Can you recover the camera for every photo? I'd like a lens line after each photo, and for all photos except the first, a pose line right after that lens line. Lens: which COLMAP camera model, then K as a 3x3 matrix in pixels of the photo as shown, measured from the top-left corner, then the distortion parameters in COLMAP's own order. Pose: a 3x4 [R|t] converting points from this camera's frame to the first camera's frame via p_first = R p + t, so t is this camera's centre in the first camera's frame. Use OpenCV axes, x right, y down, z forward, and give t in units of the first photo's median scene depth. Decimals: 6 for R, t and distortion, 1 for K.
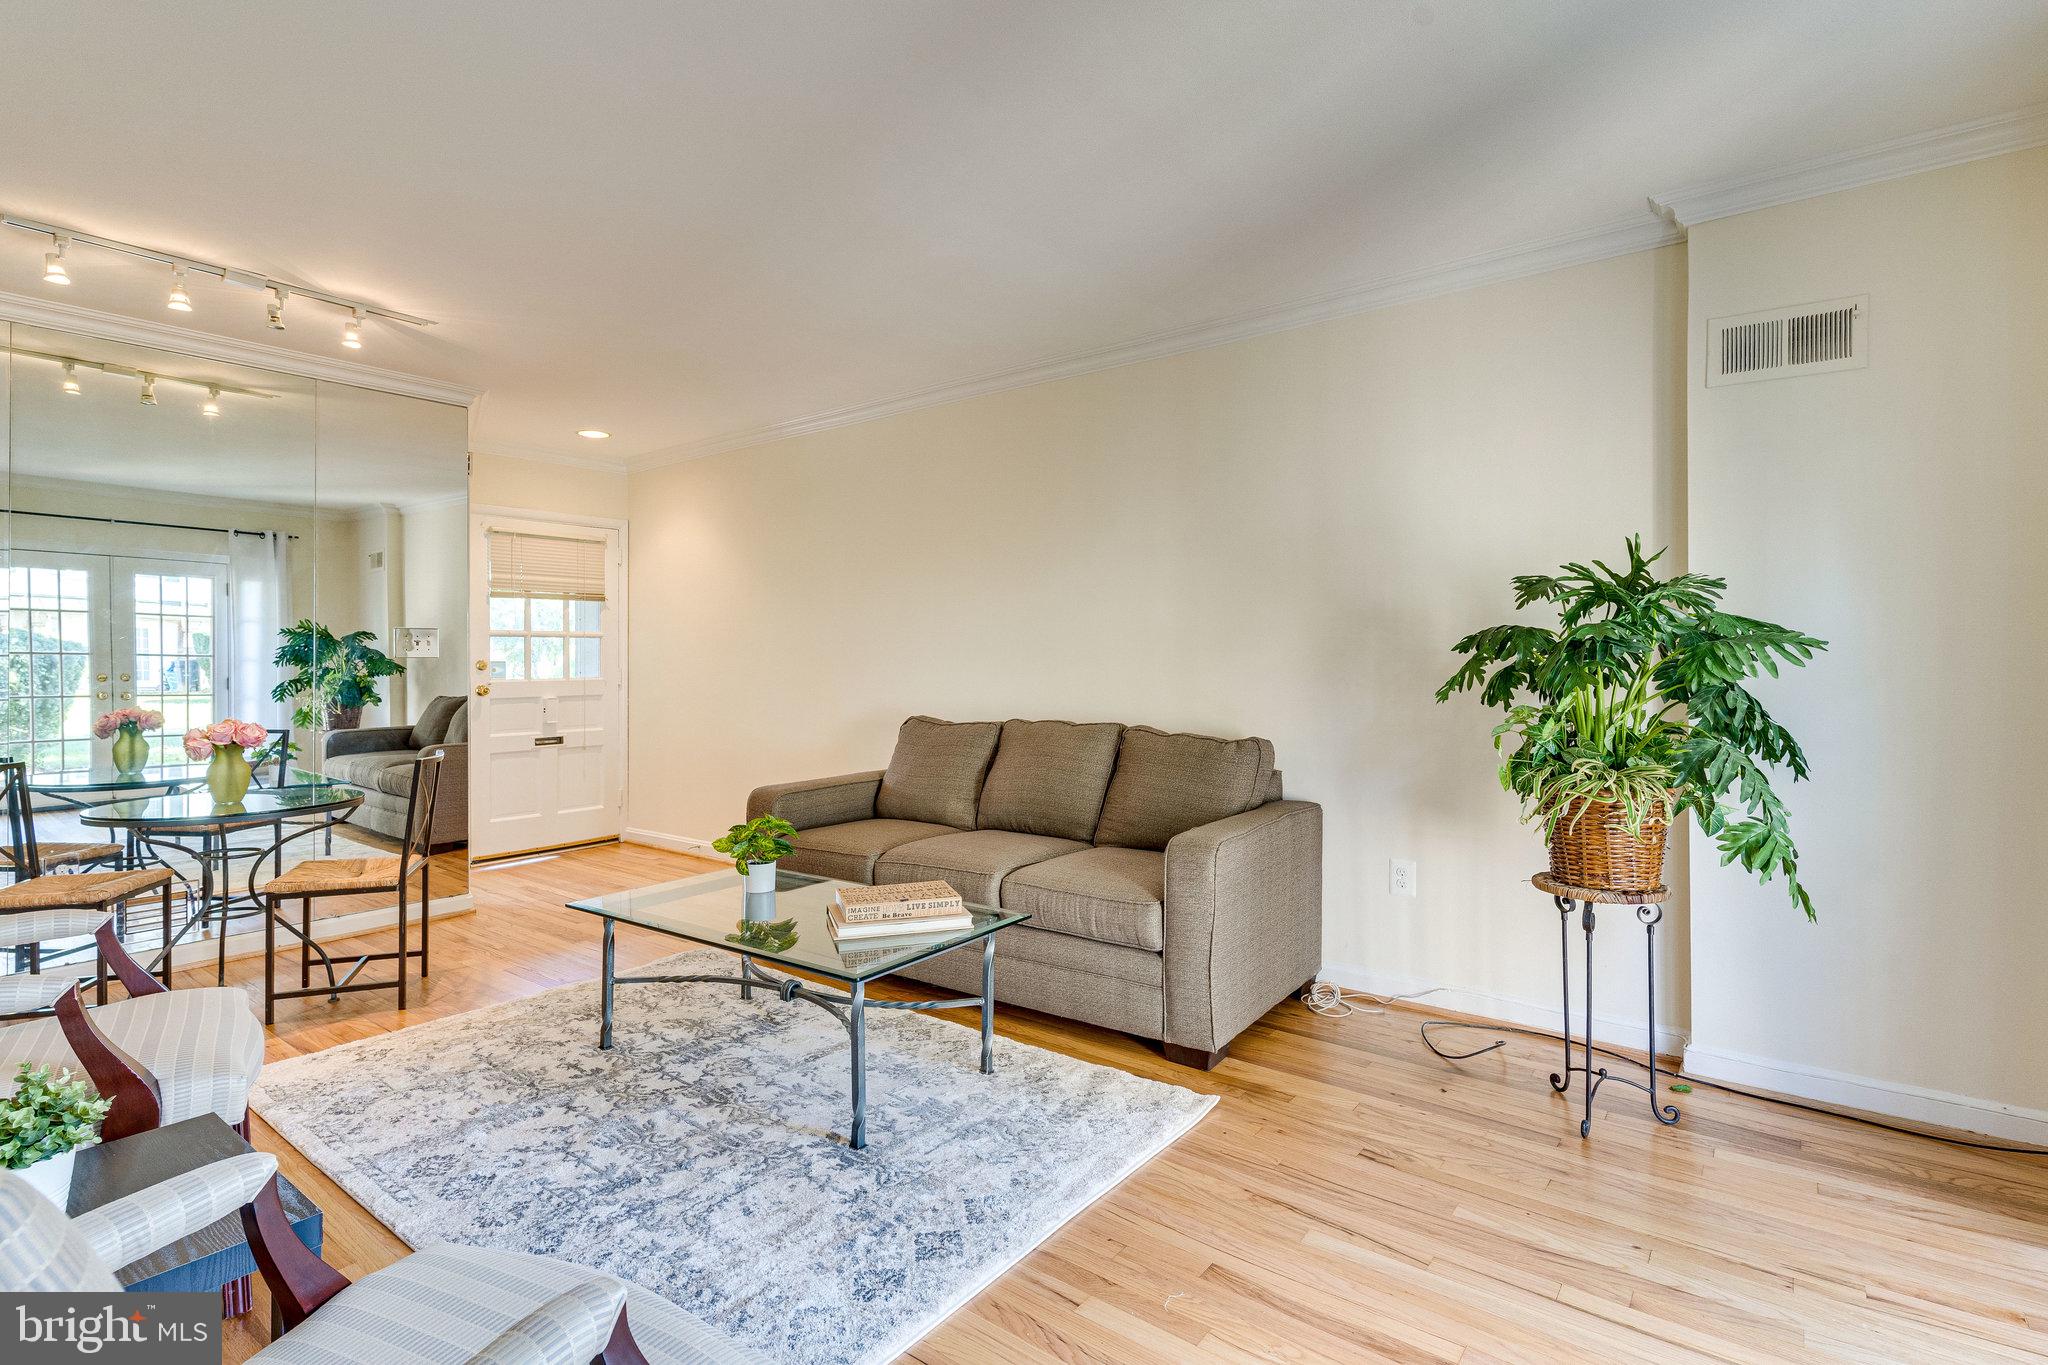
lens RADIAL K [[983.4, 0, 1021.0], [0, 983.4, 653.7], [0, 0, 1]] dist [0.003113, 0.000249]
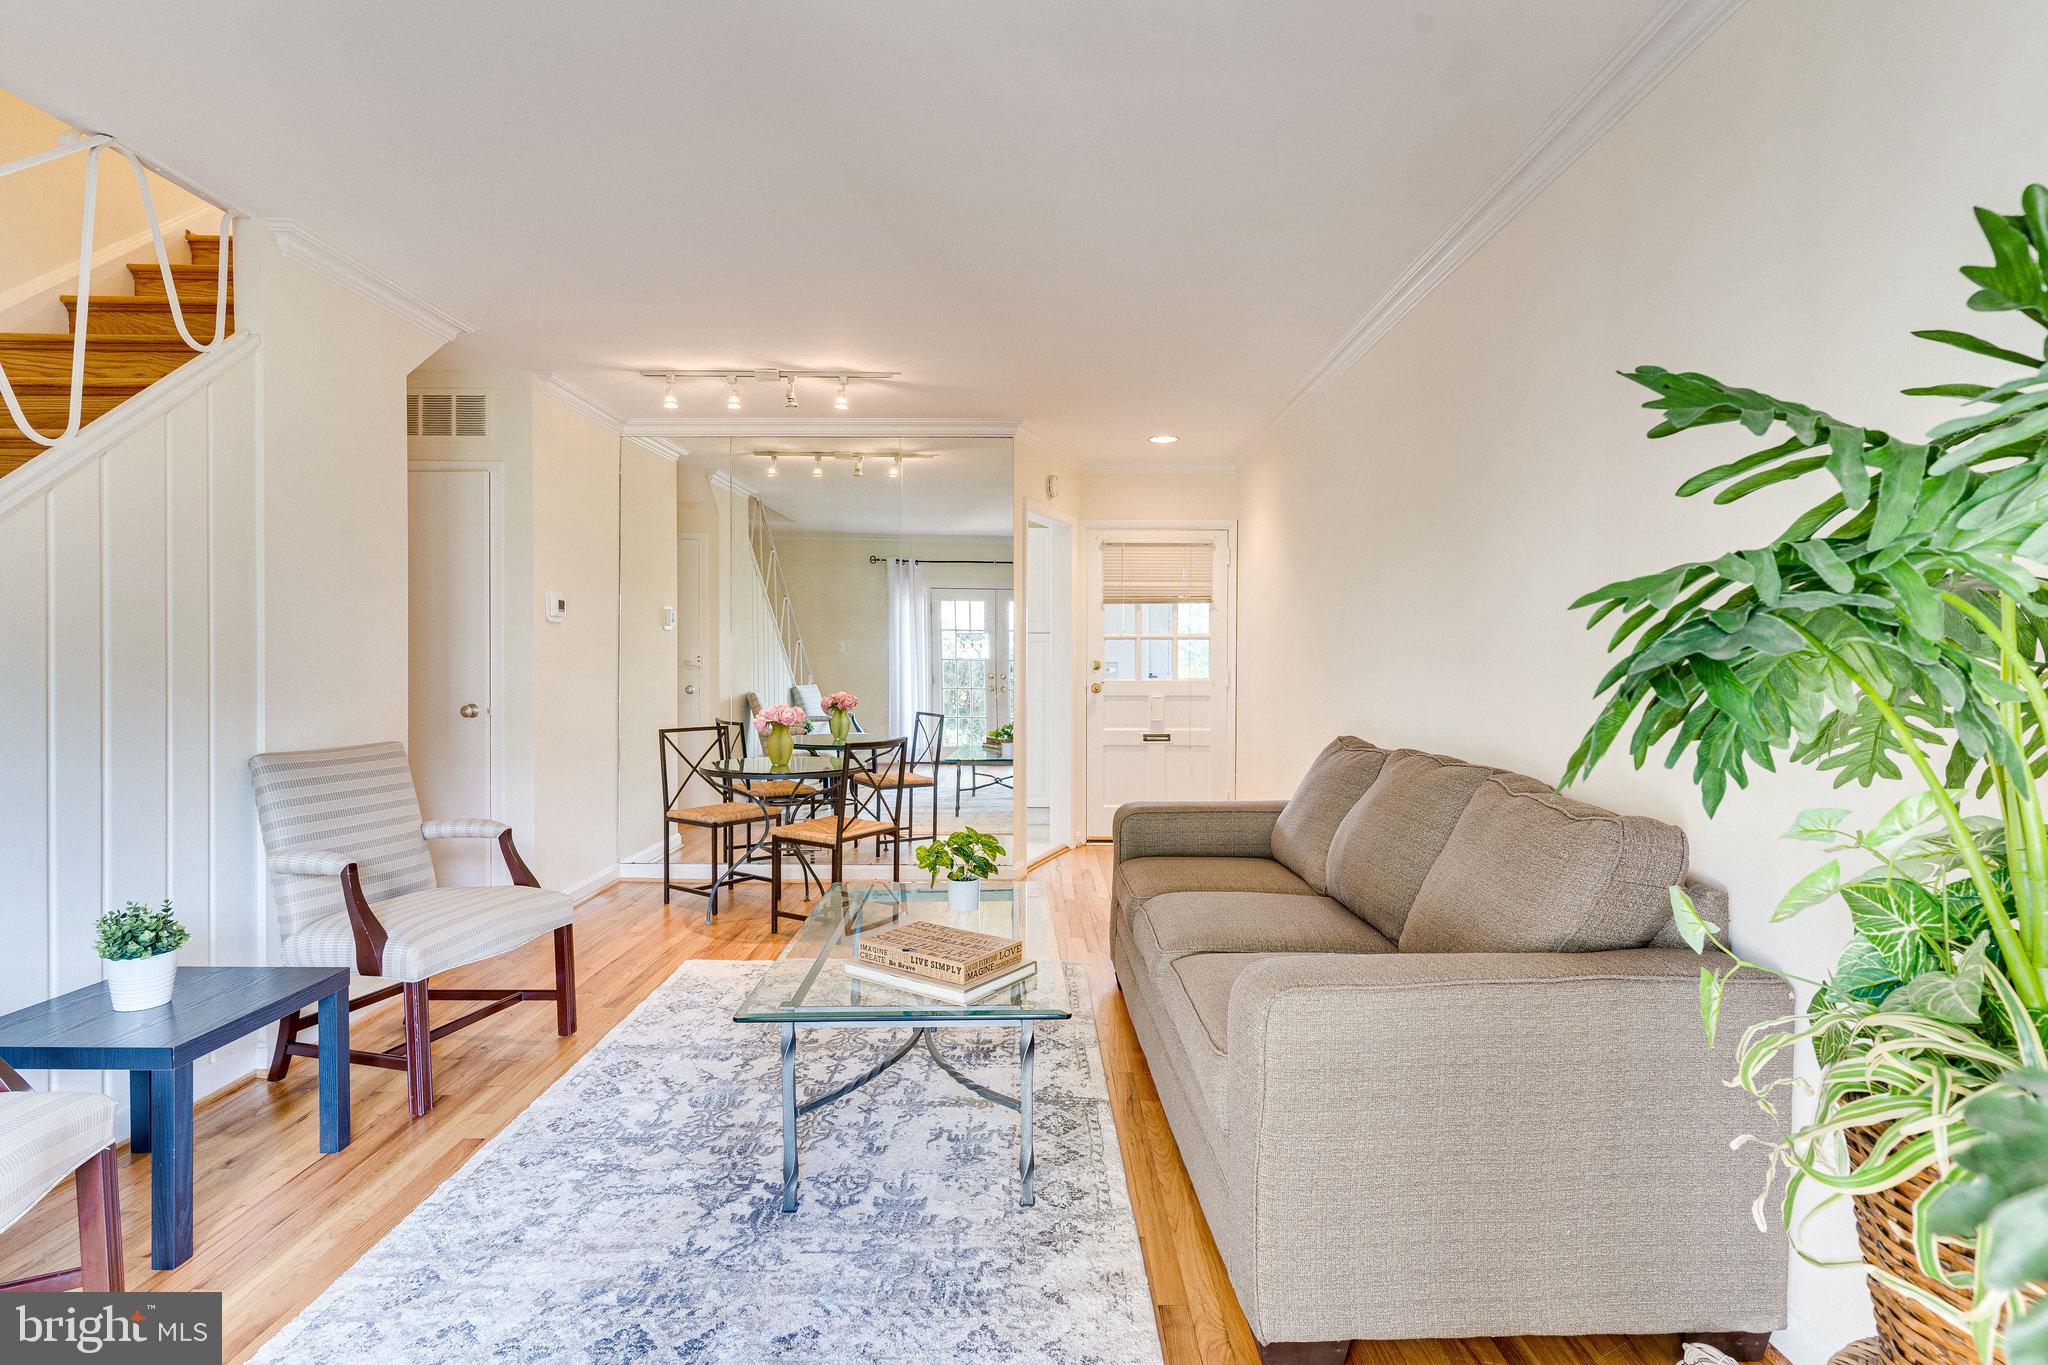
lens RADIAL K [[971.1, 0, 1013.2], [0, 971.1, 672.6], [0, 0, 1]] dist [0.000646, -0.000004]
pose [[0.612024, 0.013901, -0.790717, 0.477032], [0.000087, 0.999844, 0.017645, 0.000631], [0.790839, -0.010867, 0.611928, 0.464505]]
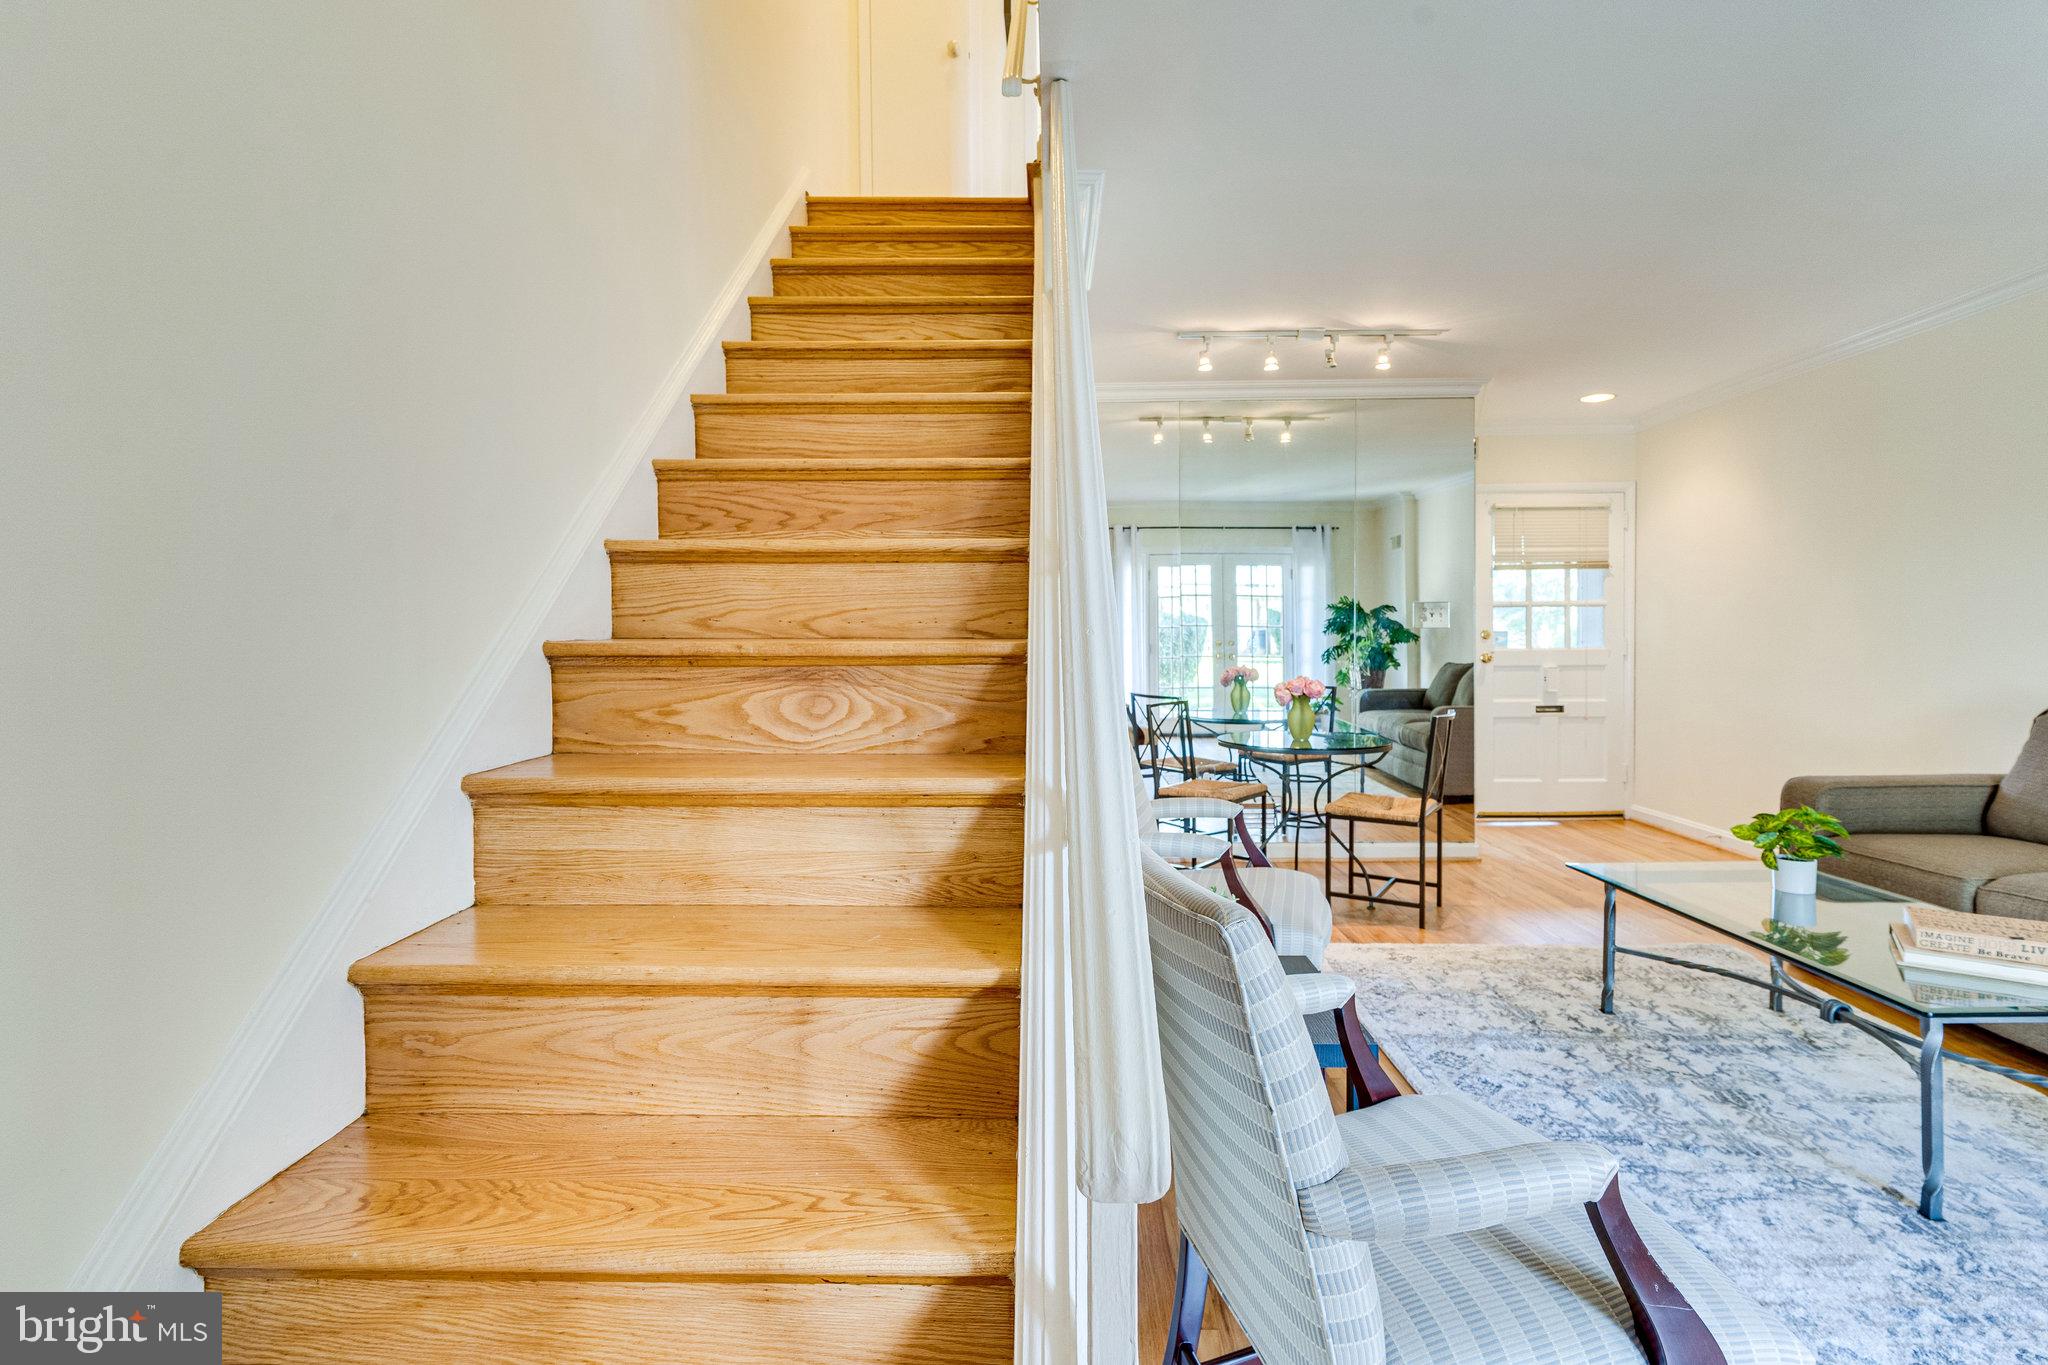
lens RADIAL K [[983.5, 0, 1031.8], [0, 983.5, 650.6], [0, 0, 1]] dist [0.003229, -0.000474]
pose [[0.597047, 0.013661, -0.802090, 0.031040], [0.009397, 0.999667, 0.024021, -0.002053], [0.802151, -0.021879, 0.596720, -0.067901]]
